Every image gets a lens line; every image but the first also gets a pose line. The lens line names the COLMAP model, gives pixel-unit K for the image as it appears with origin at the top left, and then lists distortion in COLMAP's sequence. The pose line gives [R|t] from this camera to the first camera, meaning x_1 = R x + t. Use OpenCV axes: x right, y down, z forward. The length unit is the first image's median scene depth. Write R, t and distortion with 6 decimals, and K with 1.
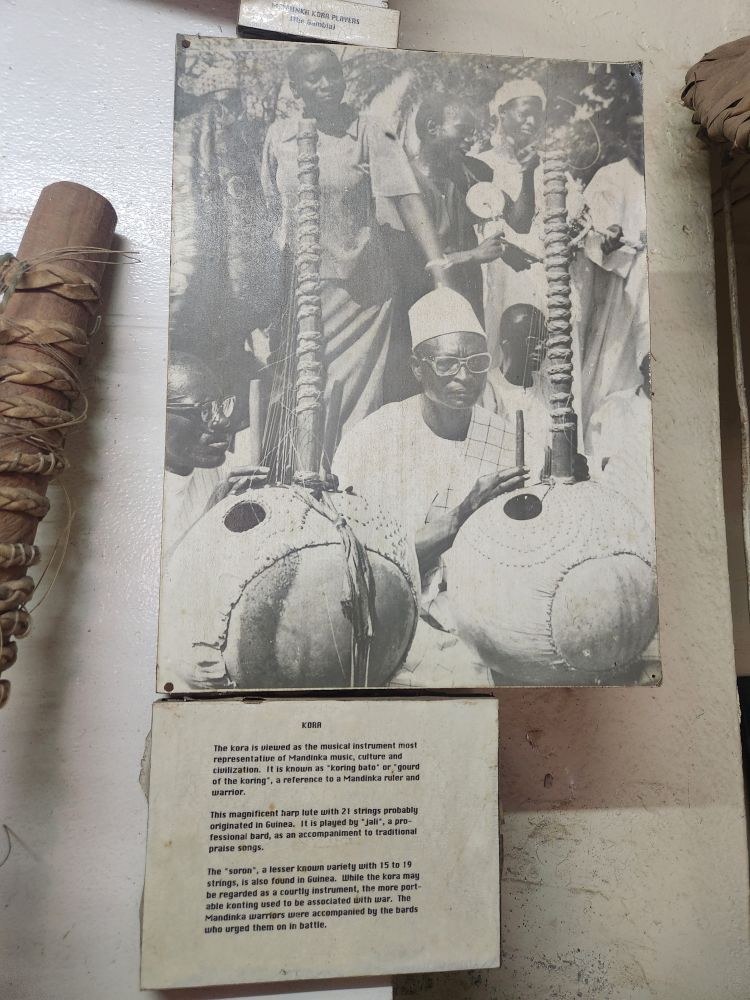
lens RADIAL K [[685.2, 0, 373.6], [0, 685.2, 499.0], [0, 0, 1]] dist [0.070190, -0.020981]
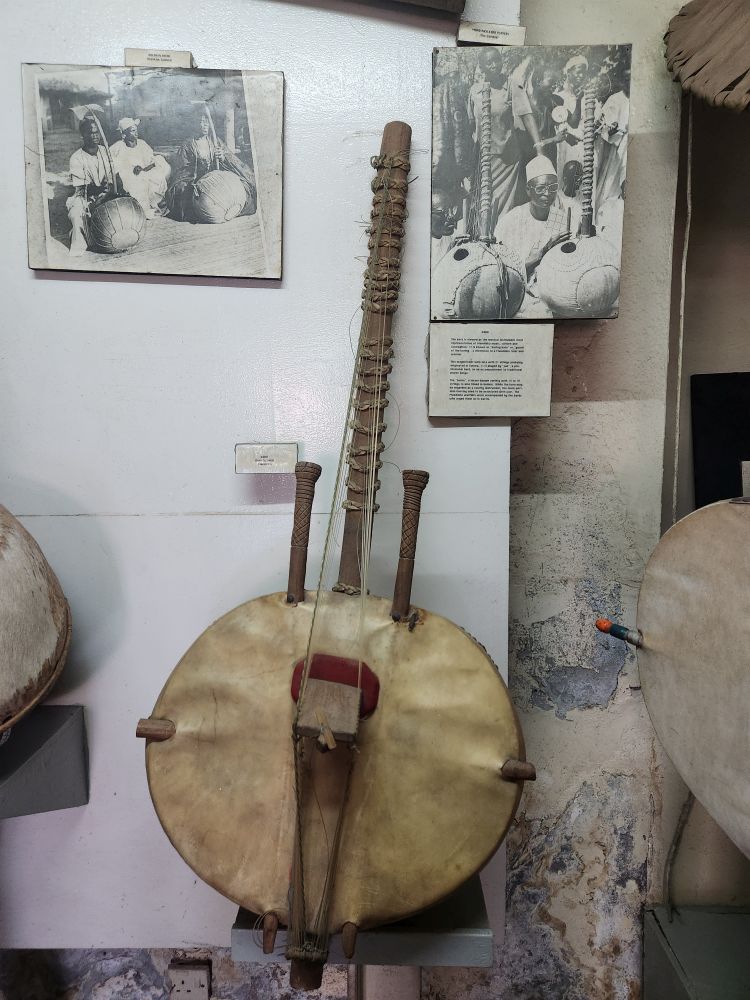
lens RADIAL K [[685.2, 0, 365.4], [0, 685.2, 495.1], [0, 0, 1]] dist [0.070190, -0.020981]
pose [[0.995557, 0.003614, -0.094094, -0.286177], [0.016330, 0.977497, 0.210317, 0.351617], [0.092736, -0.210919, 0.973095, -1.767354]]
